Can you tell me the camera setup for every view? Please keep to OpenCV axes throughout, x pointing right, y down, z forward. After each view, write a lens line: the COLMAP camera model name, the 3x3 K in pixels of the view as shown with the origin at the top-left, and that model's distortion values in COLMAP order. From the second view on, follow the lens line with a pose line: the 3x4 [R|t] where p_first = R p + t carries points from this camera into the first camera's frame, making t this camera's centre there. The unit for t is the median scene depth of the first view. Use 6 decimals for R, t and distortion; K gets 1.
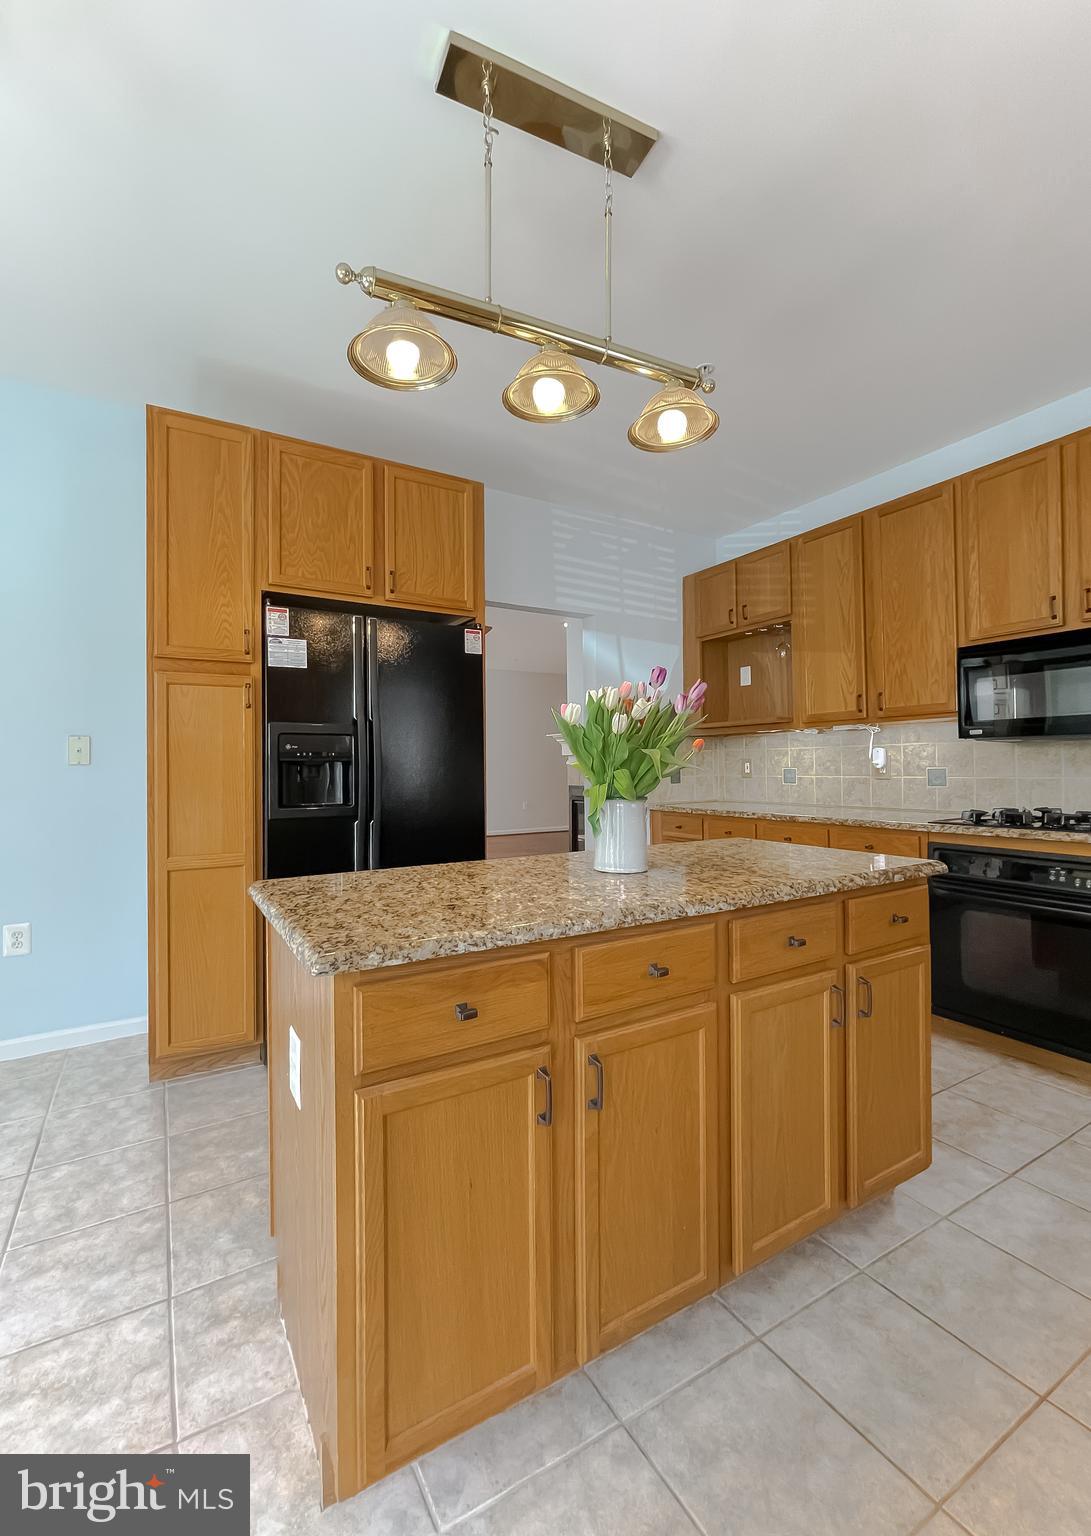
lens RADIAL K [[642.6, 0, 513.6], [0, 642.6, 761.8], [0, 0, 1]] dist [-0.000167, 0.000285]
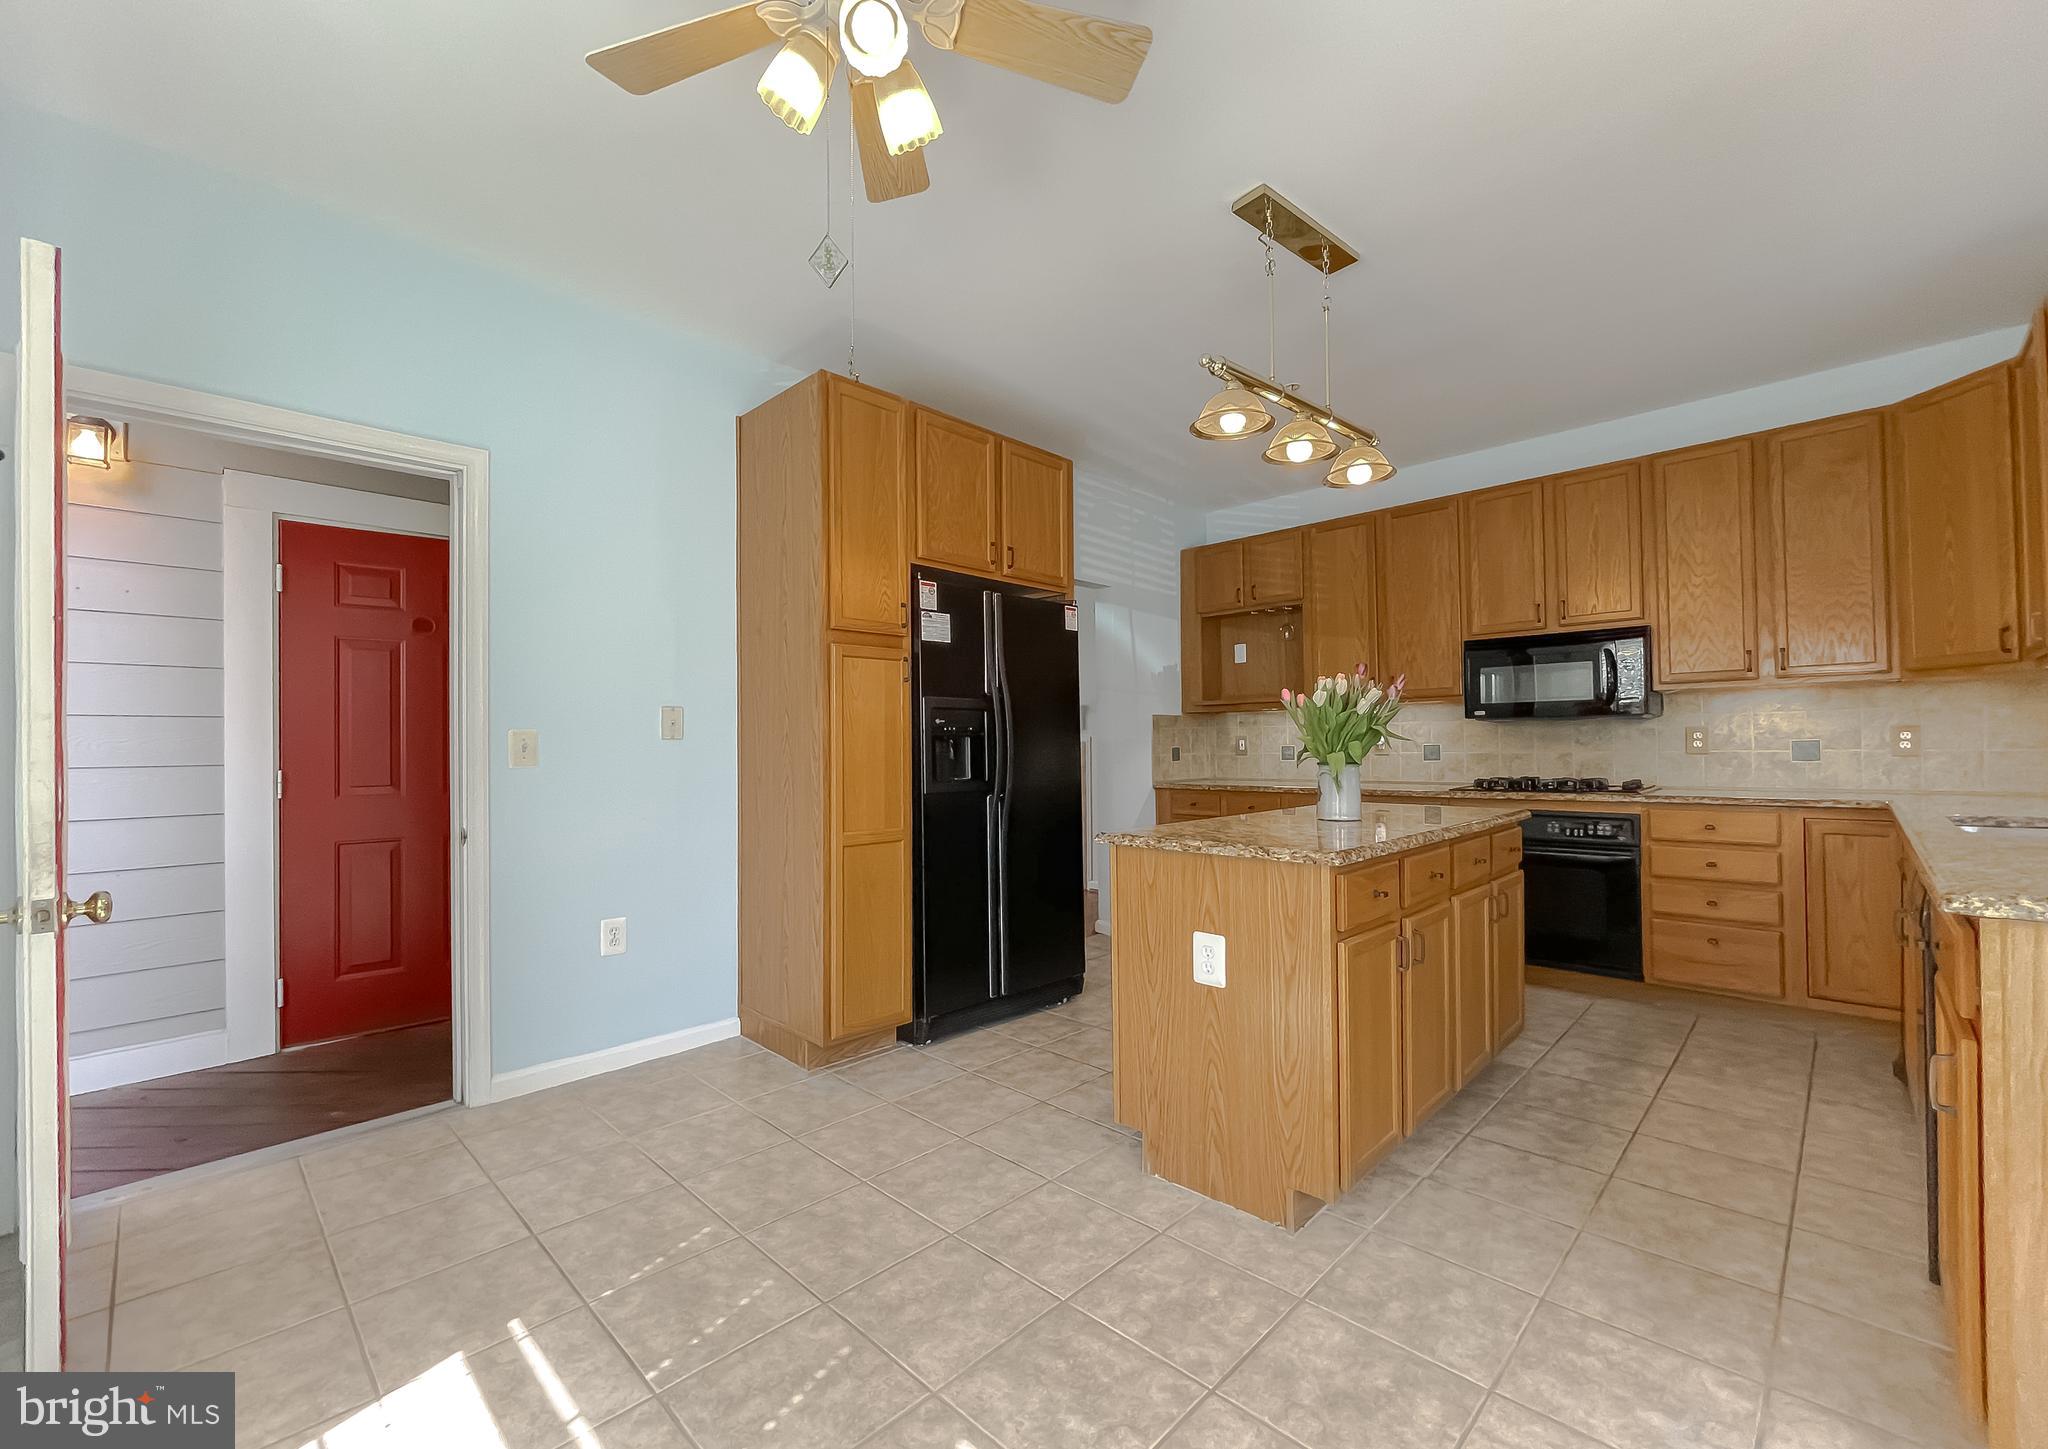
lens RADIAL K [[856.7, 0, 999.4], [0, 856.7, 735.1], [0, 0, 1]] dist [-0.000167, 0.000285]
pose [[0.961619, 0.003151, 0.274369, -0.601795], [-0.000578, 0.999955, -0.009460, 0.010096], [-0.274386, 0.008938, 0.961578, -0.293000]]
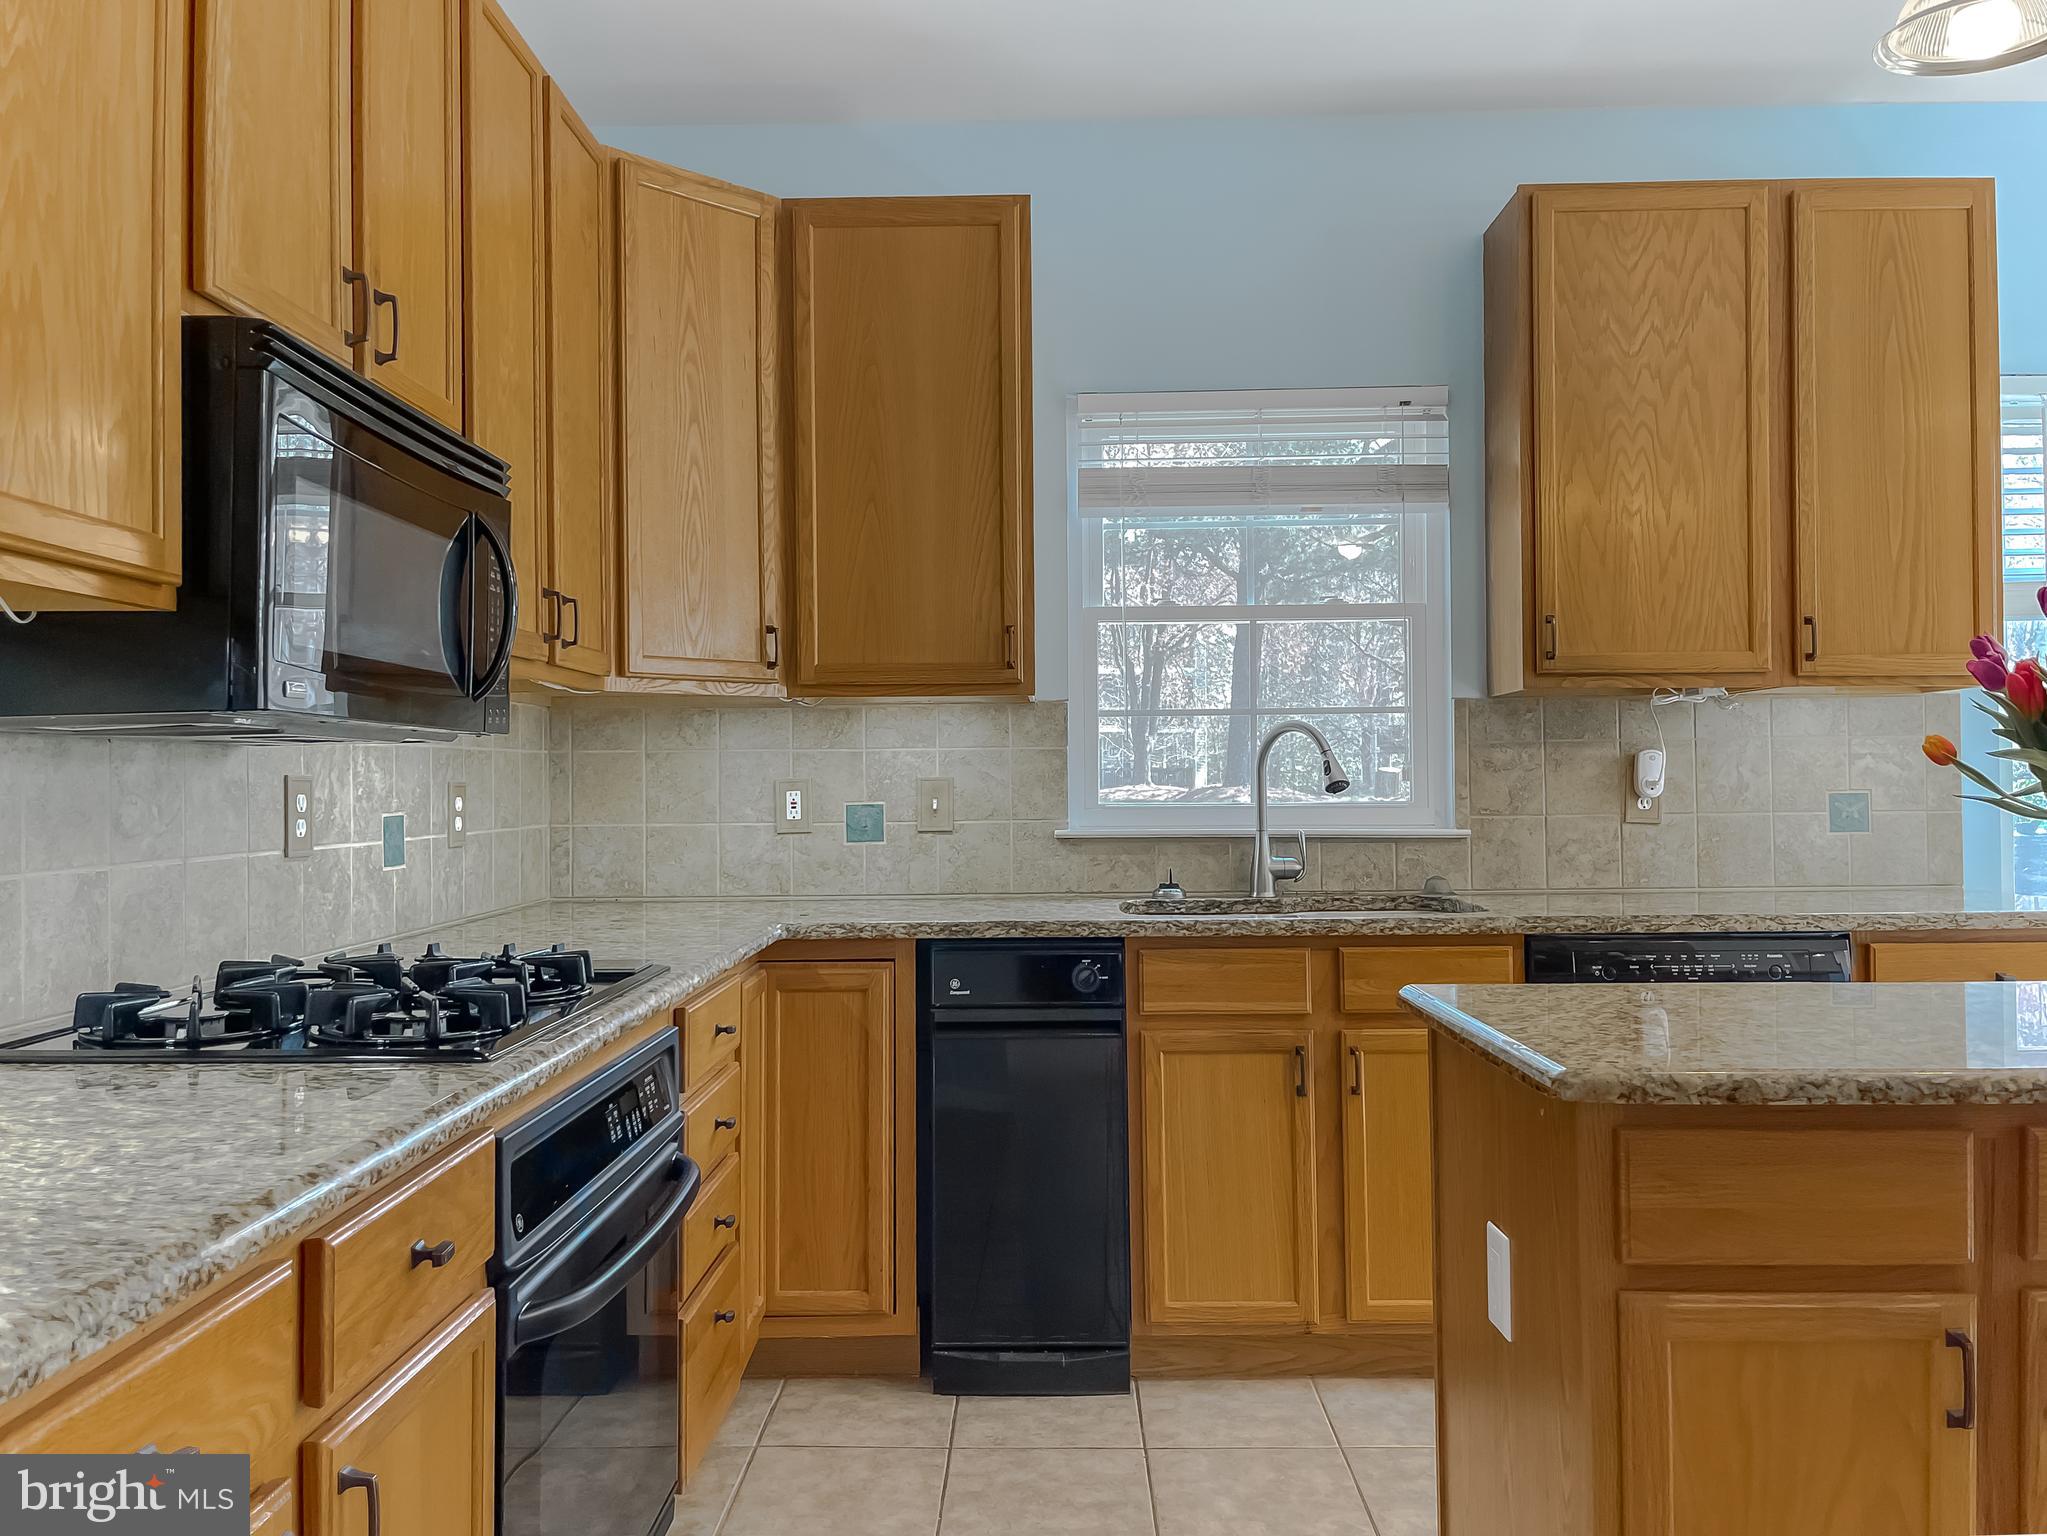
lens RADIAL K [[1596.7, 0, 1022.6], [0, 1596.7, 756.2], [0, 0, 1]] dist [0.065846, -0.177475]
pose [[-0.866217, 0.026508, 0.498965, 0.185040], [0.014885, 0.999518, -0.027259, -0.000095], [-0.499447, -0.016185, -0.866193, 1.496832]]
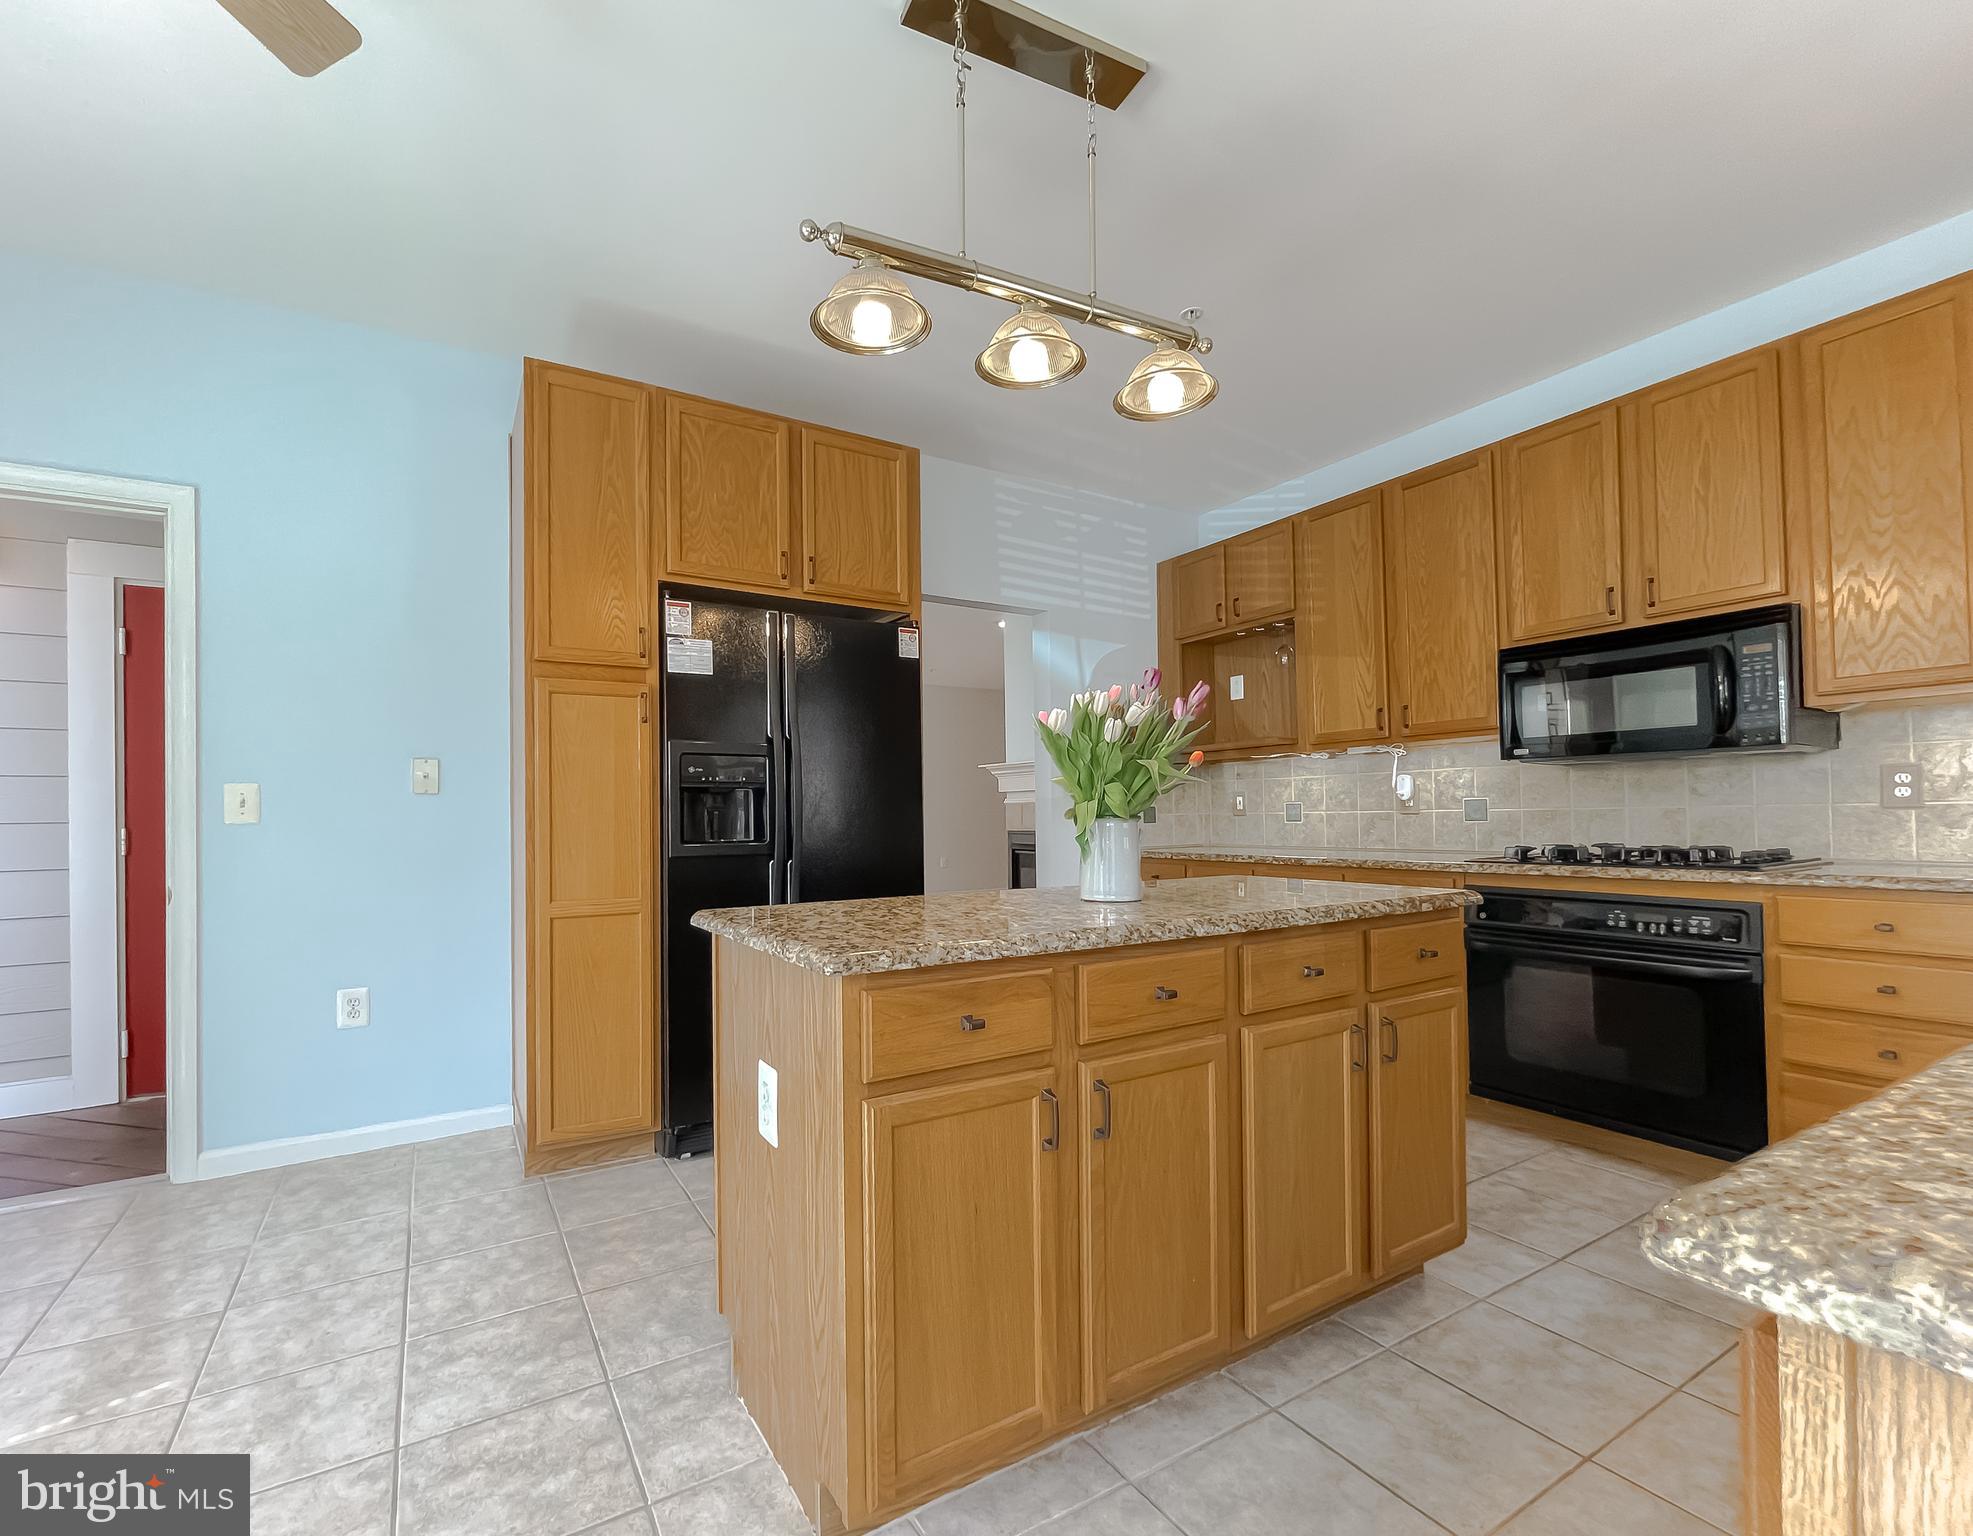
lens RADIAL K [[870.2, 0, 921.7], [0, 870.2, 804.6], [0, 0, 1]] dist [-0.007502, 0.006309]
pose [[0.999960, -0.002763, 0.008507, -0.062744], [0.002827, 0.999968, -0.007531, 0.029461], [-0.008486, 0.007555, 0.999935, -0.113399]]
